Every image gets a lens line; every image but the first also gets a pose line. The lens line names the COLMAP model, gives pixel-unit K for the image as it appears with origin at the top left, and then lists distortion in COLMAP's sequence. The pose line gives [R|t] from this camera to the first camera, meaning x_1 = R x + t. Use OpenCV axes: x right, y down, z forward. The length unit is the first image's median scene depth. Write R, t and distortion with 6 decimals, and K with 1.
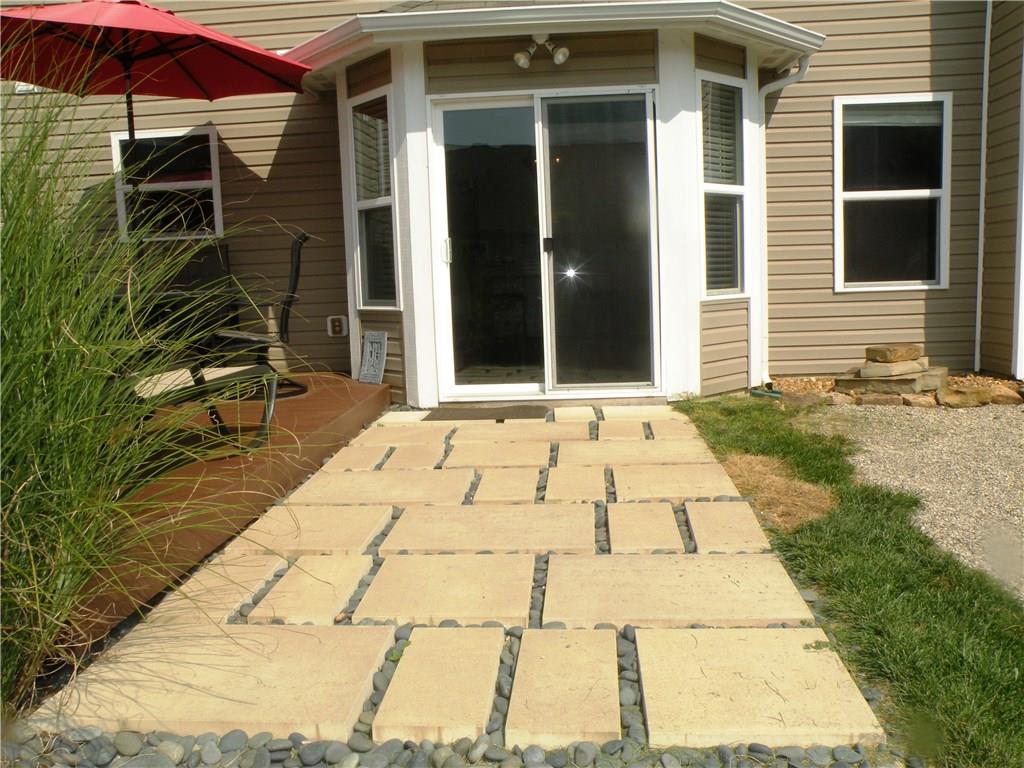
lens RADIAL K [[849.4, 0, 520.2], [0, 849.4, 388.0], [0, 0, 1]] dist [-0.143072, 0.146332]
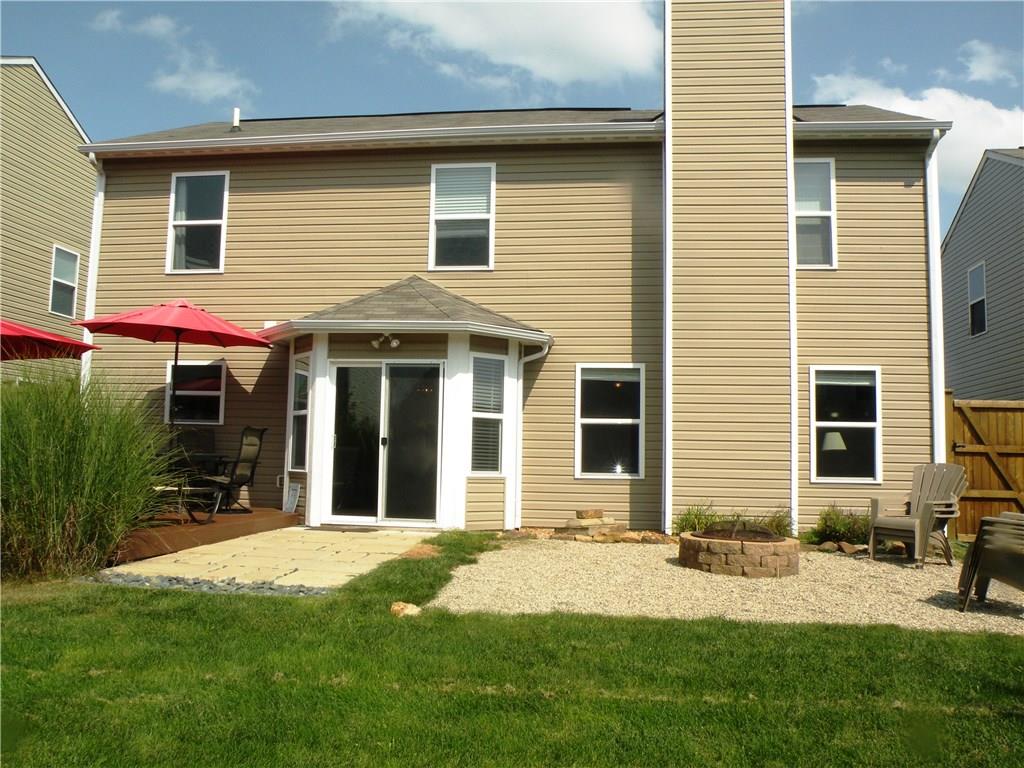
lens RADIAL K [[849.4, 0, 520.2], [0, 849.4, 388.0], [0, 0, 1]] dist [-0.143072, 0.146332]
pose [[0.996991, 0.051363, -0.058061, 0.407714], [-0.063138, 0.972594, -0.223775, 0.106704], [0.044976, 0.226768, 0.972910, -0.770306]]
